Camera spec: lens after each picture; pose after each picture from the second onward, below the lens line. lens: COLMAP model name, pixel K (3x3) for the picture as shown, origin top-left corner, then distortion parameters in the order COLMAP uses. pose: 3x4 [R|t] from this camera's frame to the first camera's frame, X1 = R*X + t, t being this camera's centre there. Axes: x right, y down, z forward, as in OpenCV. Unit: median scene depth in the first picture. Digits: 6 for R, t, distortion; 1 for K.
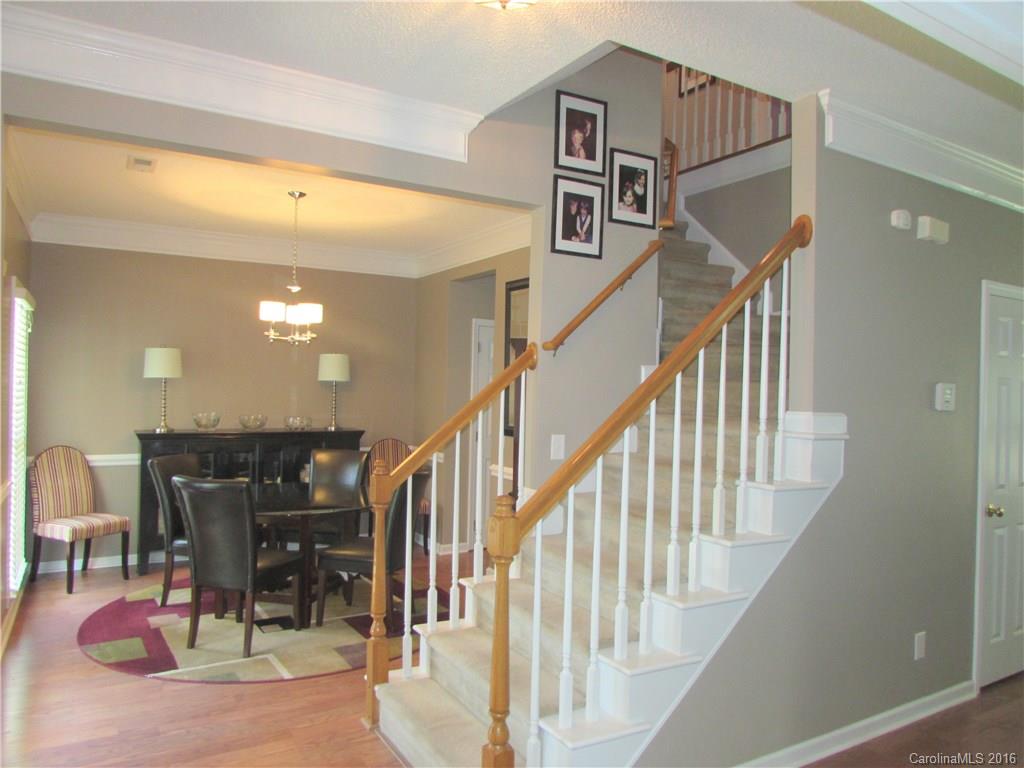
lens RADIAL K [[715.5, 0, 514.1], [0, 715.5, 381.3], [0, 0, 1]] dist [-0.036123, 0.005075]
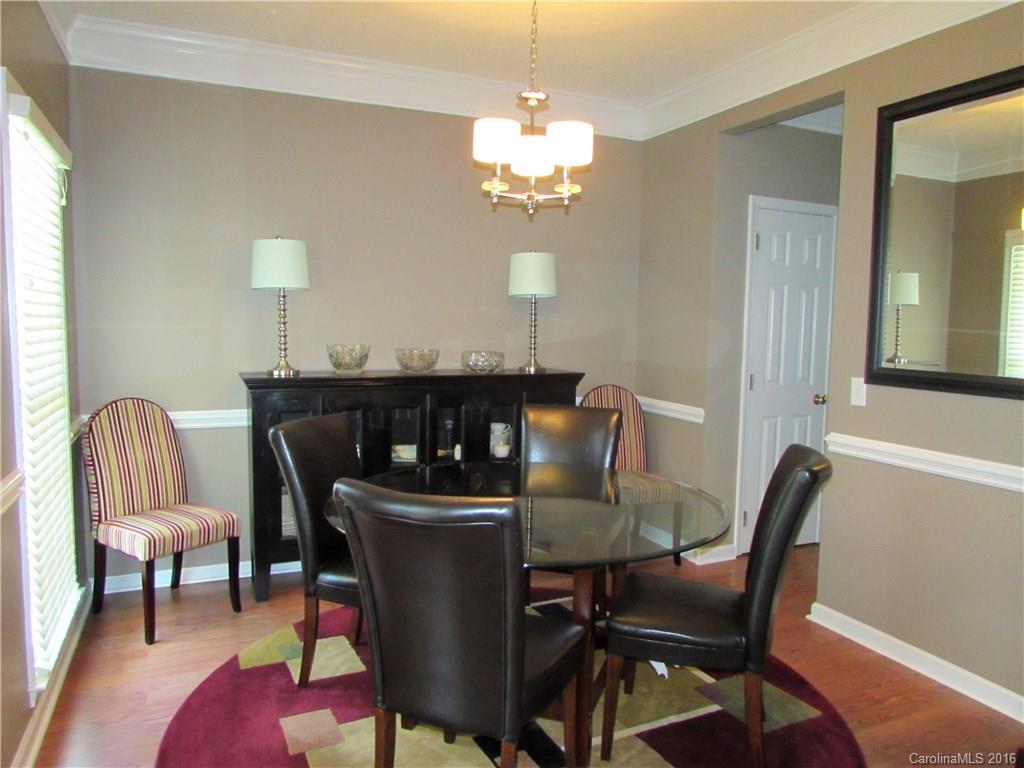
lens RADIAL K [[715.5, 0, 511.7], [0, 715.5, 387.7], [0, 0, 1]] dist [-0.036123, 0.005075]
pose [[0.992941, 0.006956, -0.118404, -0.234395], [0.004315, 0.995499, 0.094672, 0.024691], [0.118530, -0.094515, 0.988442, 0.425412]]
